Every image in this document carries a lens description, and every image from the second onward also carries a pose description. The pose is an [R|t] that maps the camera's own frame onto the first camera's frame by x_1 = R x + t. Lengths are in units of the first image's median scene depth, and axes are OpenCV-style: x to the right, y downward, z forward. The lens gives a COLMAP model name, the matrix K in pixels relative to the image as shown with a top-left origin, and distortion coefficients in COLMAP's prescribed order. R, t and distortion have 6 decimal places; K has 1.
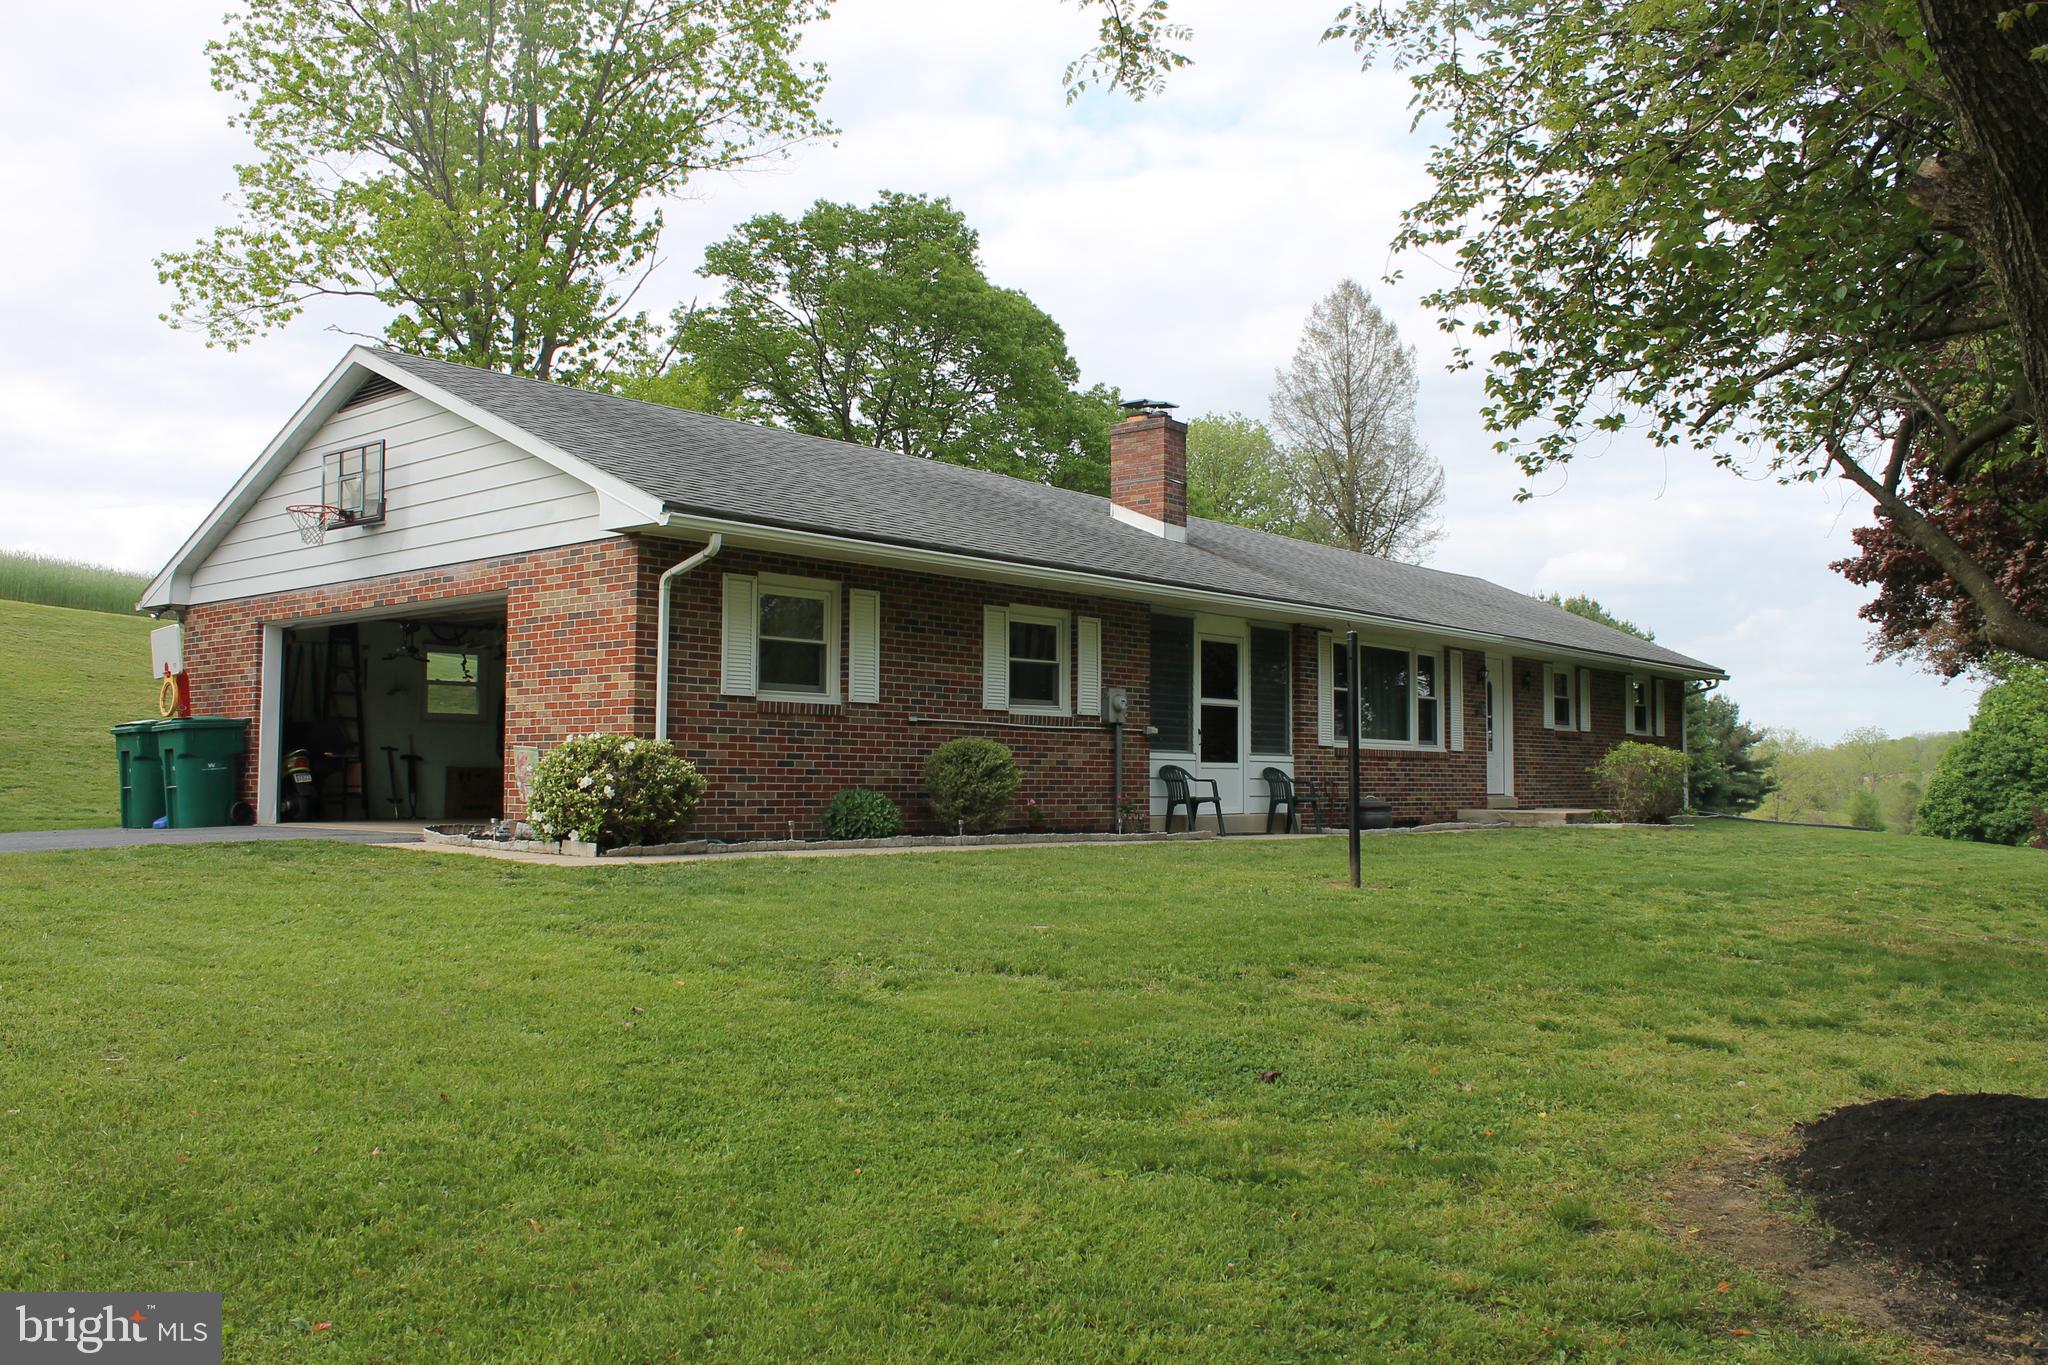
lens RADIAL K [[1731.0, 0, 1014.2], [0, 1731.0, 681.0], [0, 0, 1]] dist [-0.146703, 0.110715]
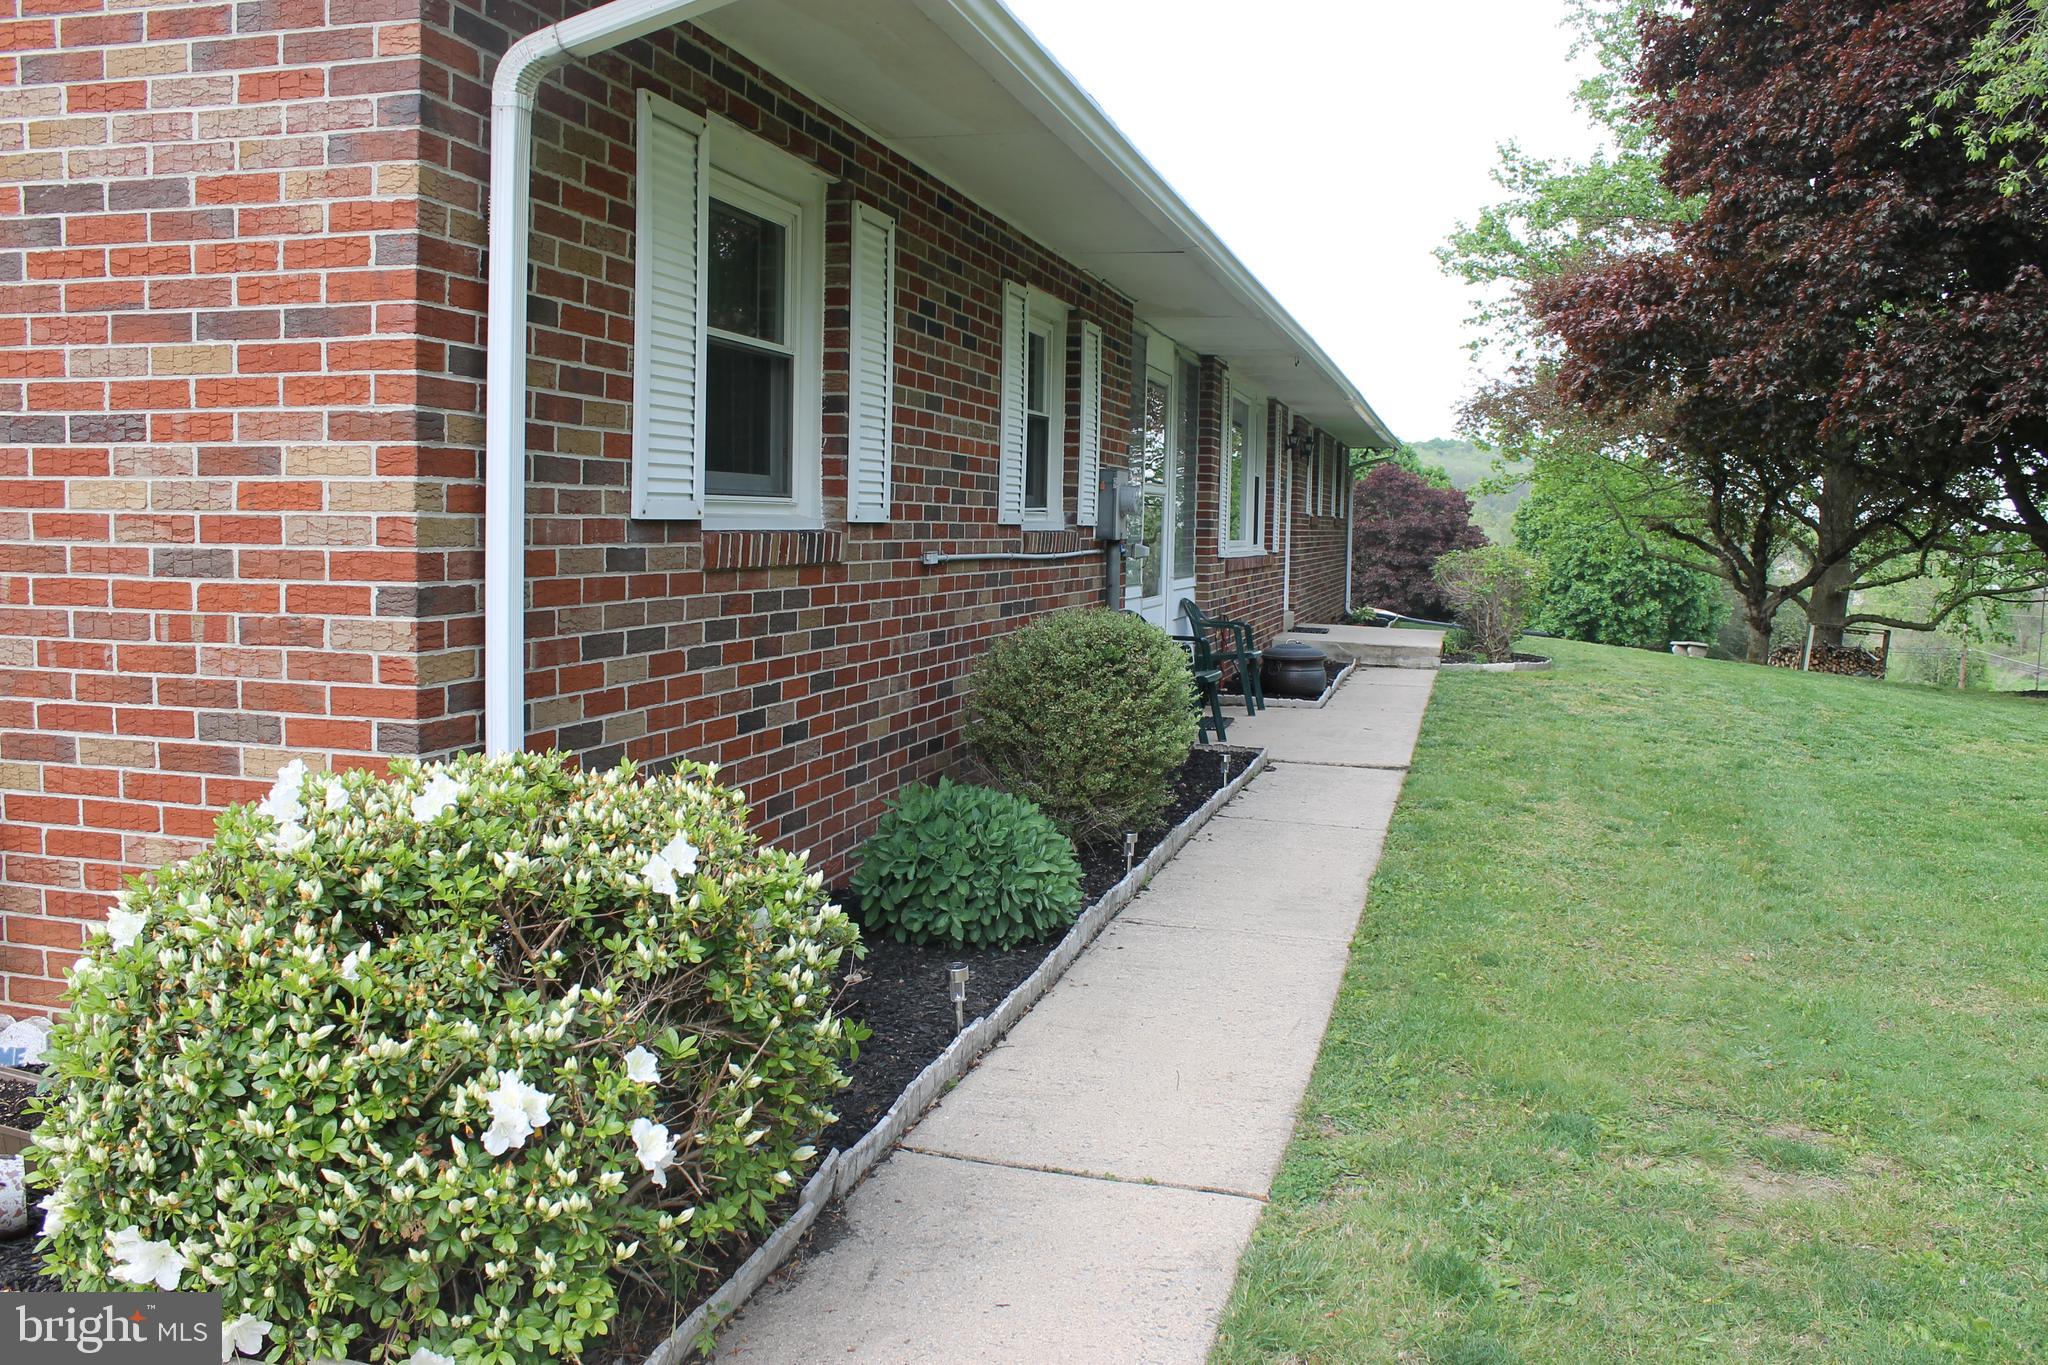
lens RADIAL K [[1731.0, 0, 1034.6], [0, 1731.0, 679.8], [0, 0, 1]] dist [-0.146703, 0.110715]
pose [[0.892347, -0.027834, 0.450491, -0.182976], [-0.043558, 0.988127, 0.147332, -0.008133], [-0.449244, -0.151094, 0.880540, 0.544177]]
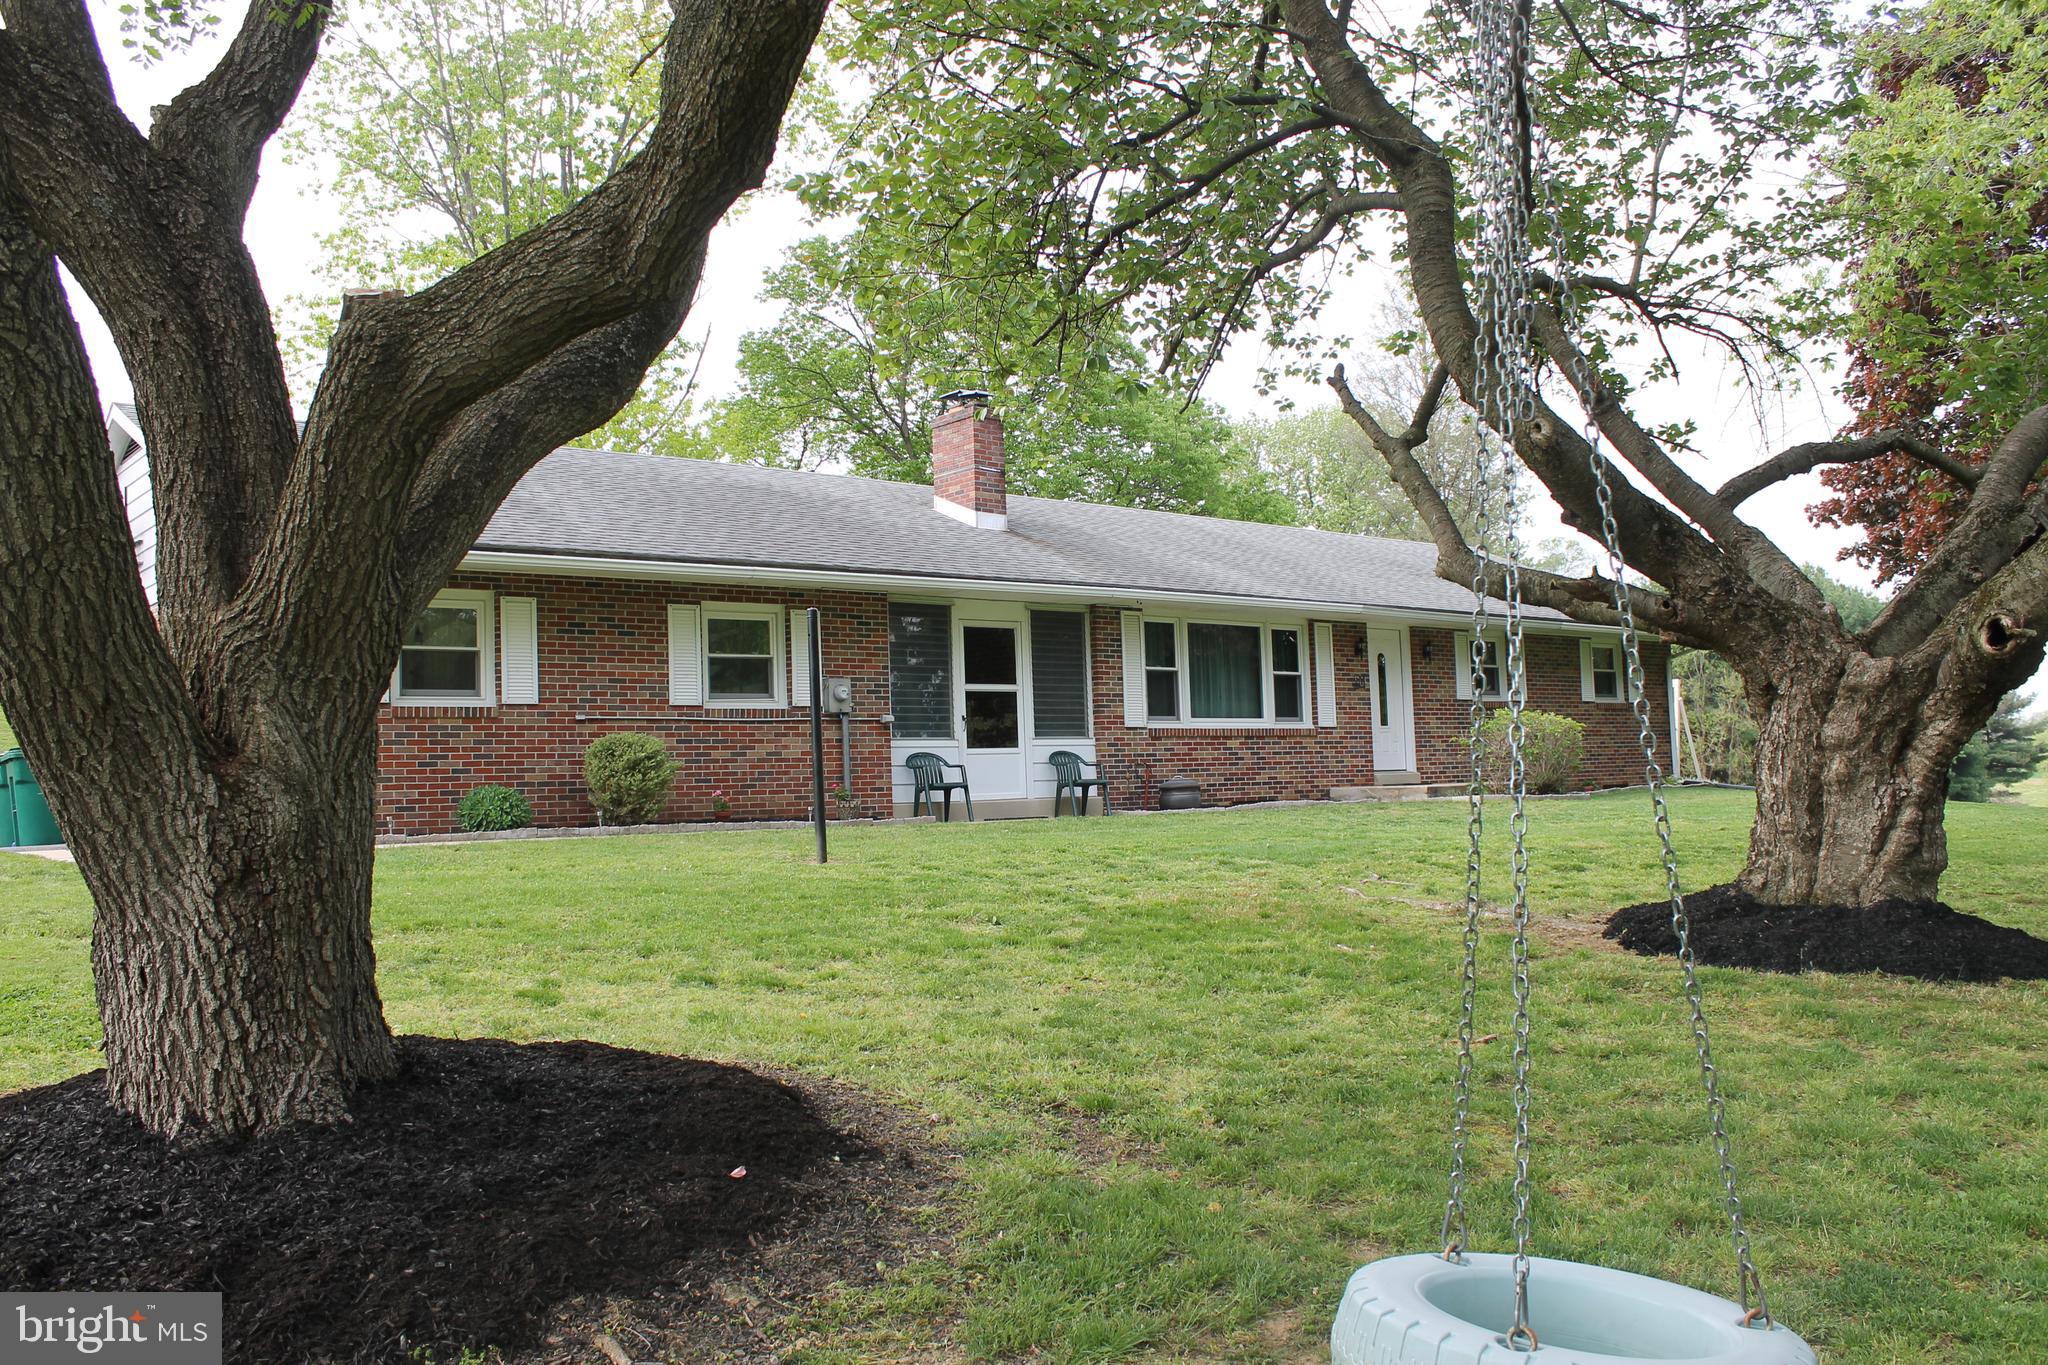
lens RADIAL K [[1731.0, 0, 1022.8], [0, 1731.0, 696.0], [0, 0, 1]] dist [-0.146703, 0.110715]
pose [[0.988010, -0.049119, -0.146365, 0.302712], [0.049774, 0.998760, 0.000813, 0.018410], [0.146144, -0.008088, 0.989230, 0.015813]]
